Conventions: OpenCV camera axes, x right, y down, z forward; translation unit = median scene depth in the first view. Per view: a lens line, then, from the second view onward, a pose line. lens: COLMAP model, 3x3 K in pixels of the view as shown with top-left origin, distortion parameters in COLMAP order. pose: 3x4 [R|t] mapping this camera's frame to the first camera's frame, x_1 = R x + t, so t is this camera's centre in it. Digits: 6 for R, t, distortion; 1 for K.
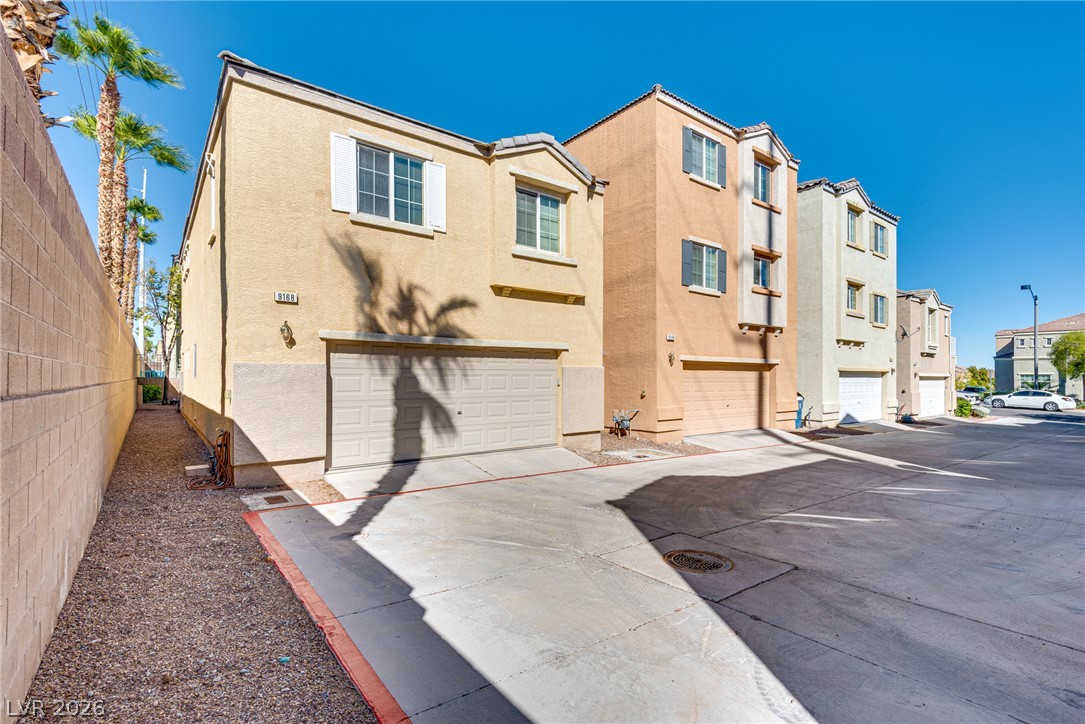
lens RADIAL K [[492.3, 0, 539.6], [0, 492.3, 380.1], [0, 0, 1]] dist [-0.000413, -0.000254]
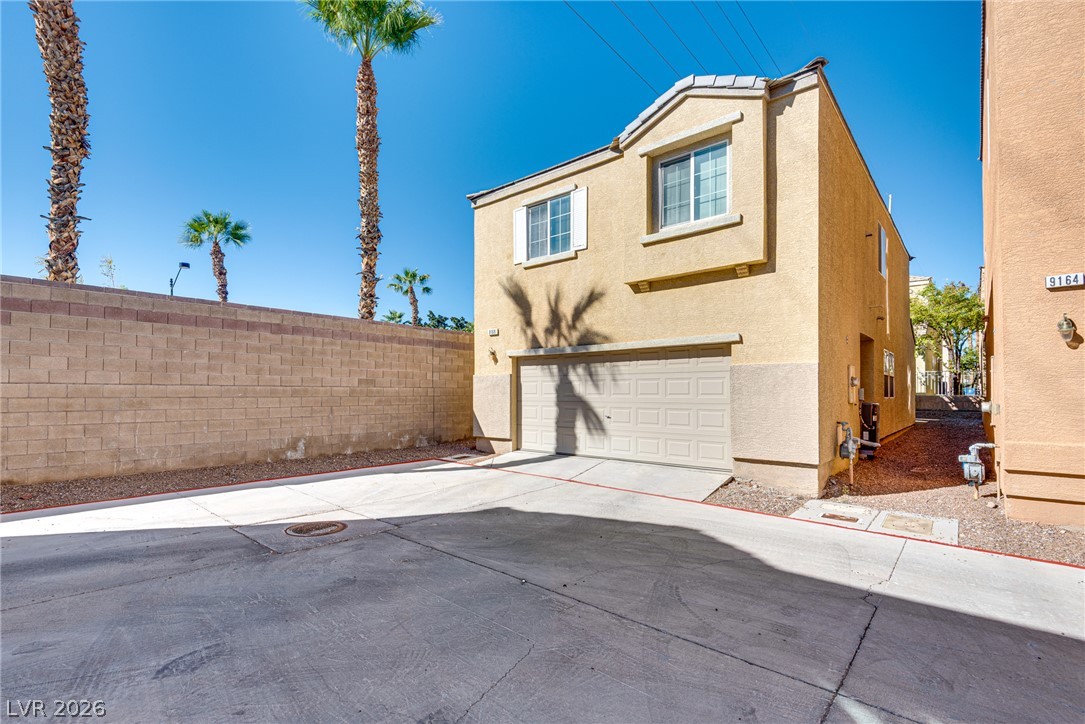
lens RADIAL K [[507.9, 0, 539.8], [0, 507.9, 388.2], [0, 0, 1]] dist [0.002270, 0.000186]
pose [[0.195076, -0.005715, -0.980772, 0.888128], [-0.001967, 0.999979, -0.006218, 0.014925], [0.980786, 0.003142, 0.195060, 0.688934]]
